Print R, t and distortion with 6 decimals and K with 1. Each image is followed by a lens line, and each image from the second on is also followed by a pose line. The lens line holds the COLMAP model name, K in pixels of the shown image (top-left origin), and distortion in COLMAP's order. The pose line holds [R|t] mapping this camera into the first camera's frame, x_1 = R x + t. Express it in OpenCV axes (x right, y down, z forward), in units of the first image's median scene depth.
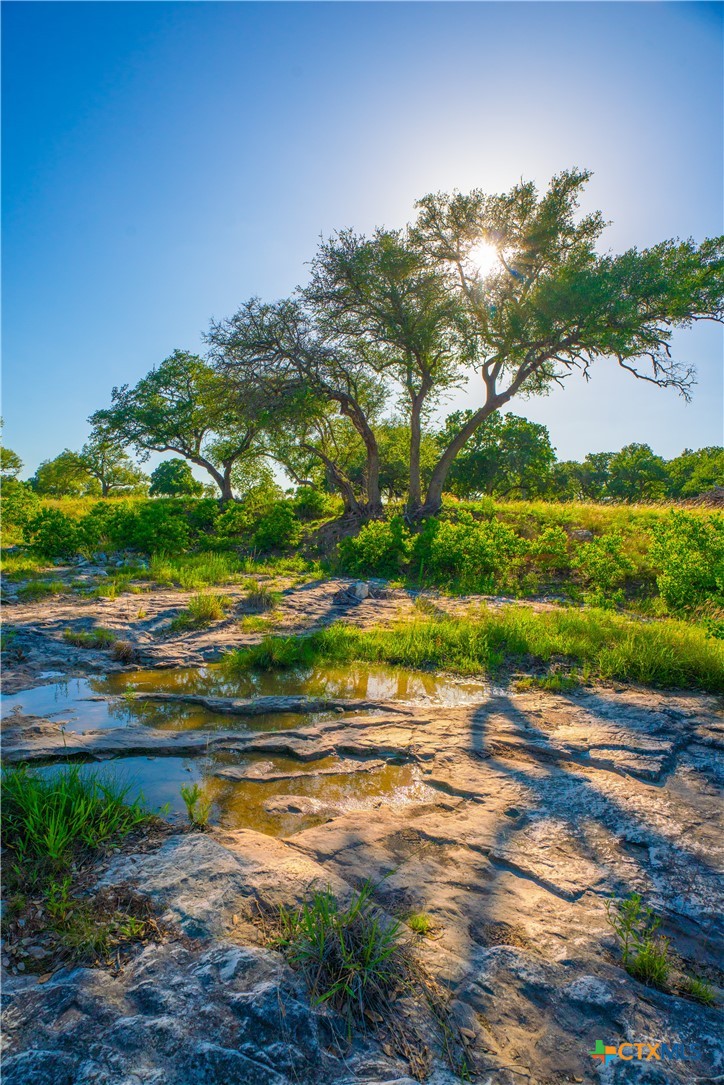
lens RADIAL K [[520.8, 0, 339.5], [0, 520.8, 566.1], [0, 0, 1]] dist [-0.047293, 0.011105]
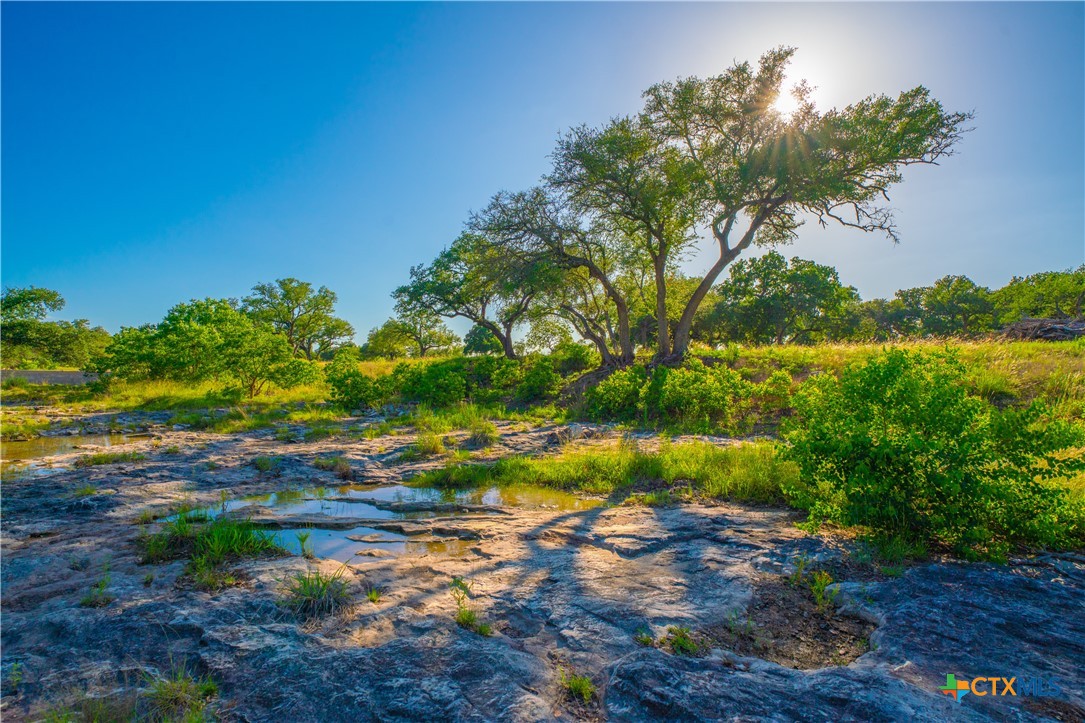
lens RADIAL K [[520.8, 0, 553.8], [0, 520.8, 354.8], [0, 0, 1]] dist [-0.047293, 0.011105]
pose [[0.976410, -0.043600, -0.211477, 0.175514], [0.017429, 0.992120, -0.124071, 0.014273], [0.215220, 0.117458, 0.969476, -0.103786]]
